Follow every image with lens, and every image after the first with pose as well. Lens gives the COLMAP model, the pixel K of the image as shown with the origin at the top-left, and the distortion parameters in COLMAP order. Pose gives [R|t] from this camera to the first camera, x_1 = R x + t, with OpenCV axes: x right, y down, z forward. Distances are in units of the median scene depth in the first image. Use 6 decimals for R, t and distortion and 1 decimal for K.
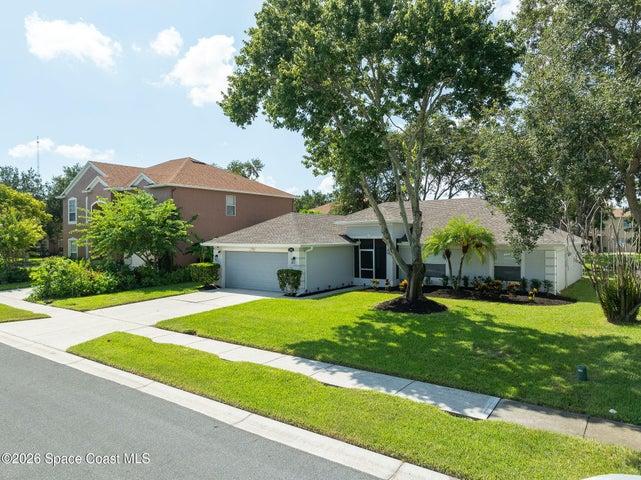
lens RADIAL K [[448.5, 0, 321.3], [0, 448.5, 240.2], [0, 0, 1]] dist [-0.013887, 0.008165]
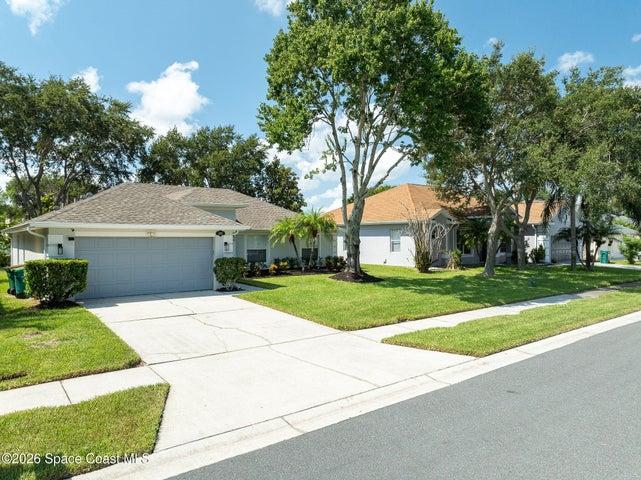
lens RADIAL K [[448.5, 0, 323.3], [0, 448.5, 238.8], [0, 0, 1]] dist [-0.013887, 0.008165]
pose [[0.284175, -0.006347, 0.958752, -1.060238], [-0.004744, 0.999957, 0.008026, 0.032090], [-0.958761, -0.006829, 0.284132, 0.789094]]
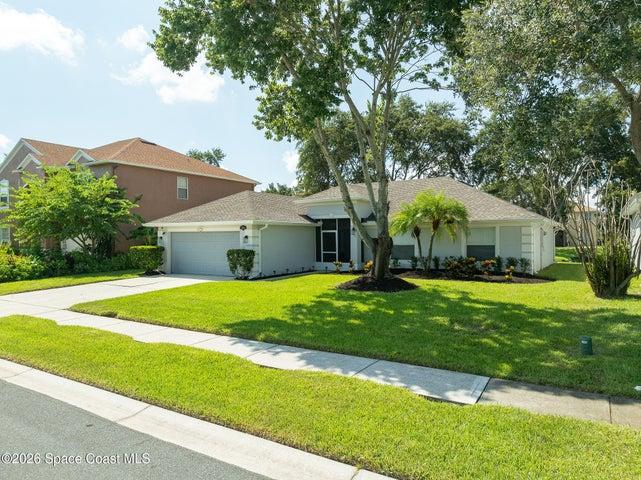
lens RADIAL K [[448.5, 0, 322.0], [0, 448.5, 240.5], [0, 0, 1]] dist [-0.013887, 0.008165]
pose [[0.997454, -0.001680, 0.071288, 0.033023], [0.001824, 0.999996, -0.001959, 0.065587], [-0.071284, 0.002084, 0.997454, 0.140804]]
